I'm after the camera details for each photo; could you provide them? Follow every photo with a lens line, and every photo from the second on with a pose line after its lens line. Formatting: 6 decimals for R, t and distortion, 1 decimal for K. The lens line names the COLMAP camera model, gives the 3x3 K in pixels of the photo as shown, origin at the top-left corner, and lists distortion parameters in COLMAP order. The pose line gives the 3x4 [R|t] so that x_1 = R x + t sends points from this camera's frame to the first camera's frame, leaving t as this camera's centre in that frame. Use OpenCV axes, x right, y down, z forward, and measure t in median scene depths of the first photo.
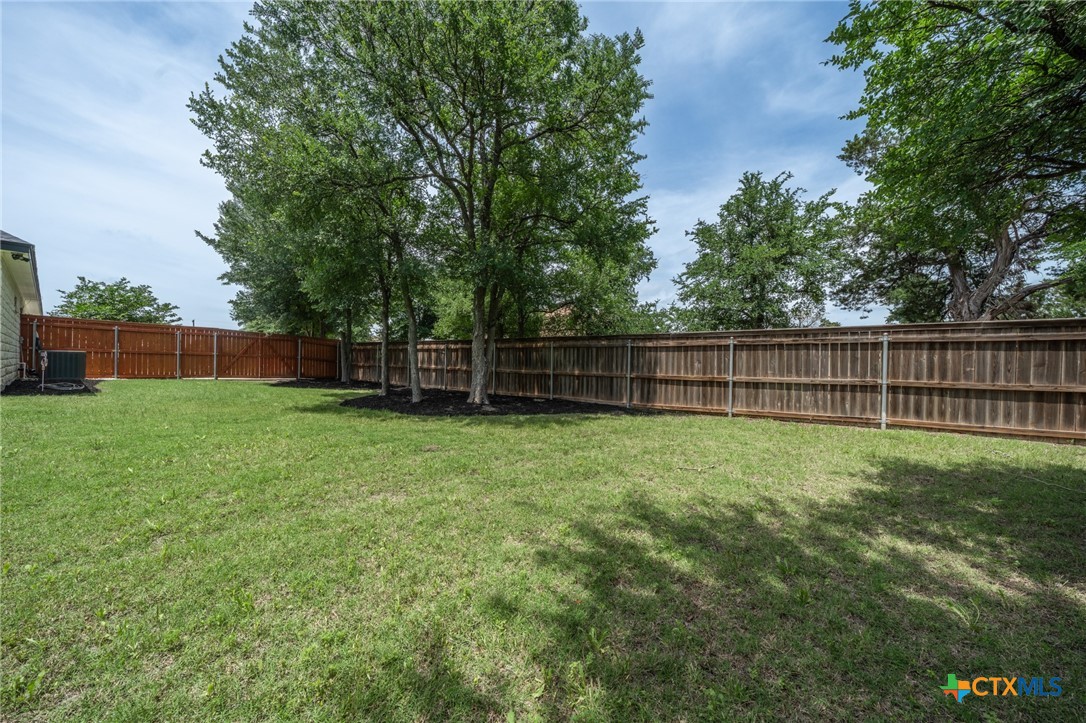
lens RADIAL K [[363.5, 0, 545.3], [0, 363.5, 358.1], [0, 0, 1]] dist [0.000671, 0.000054]
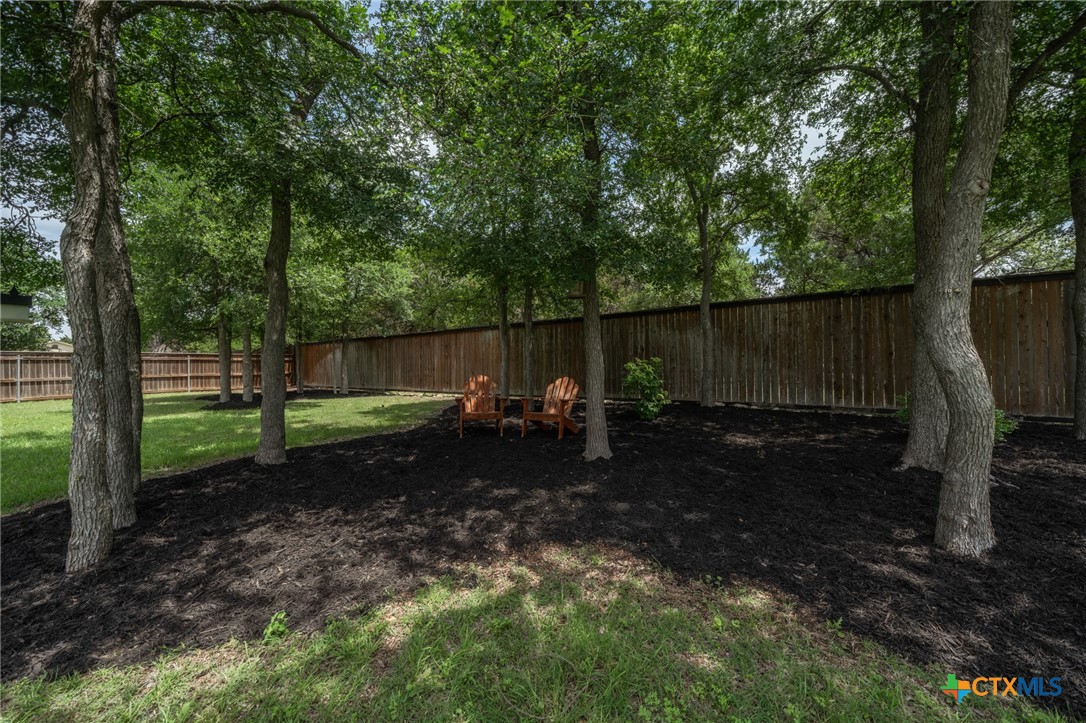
lens RADIAL K [[363.5, 0, 547.2], [0, 363.5, 361.2], [0, 0, 1]] dist [0.000671, 0.000054]
pose [[0.244728, -0.005643, 0.969575, -0.752108], [0.012317, 0.999920, 0.002711, -0.007975], [-0.969514, 0.011279, 0.244778, -2.554357]]
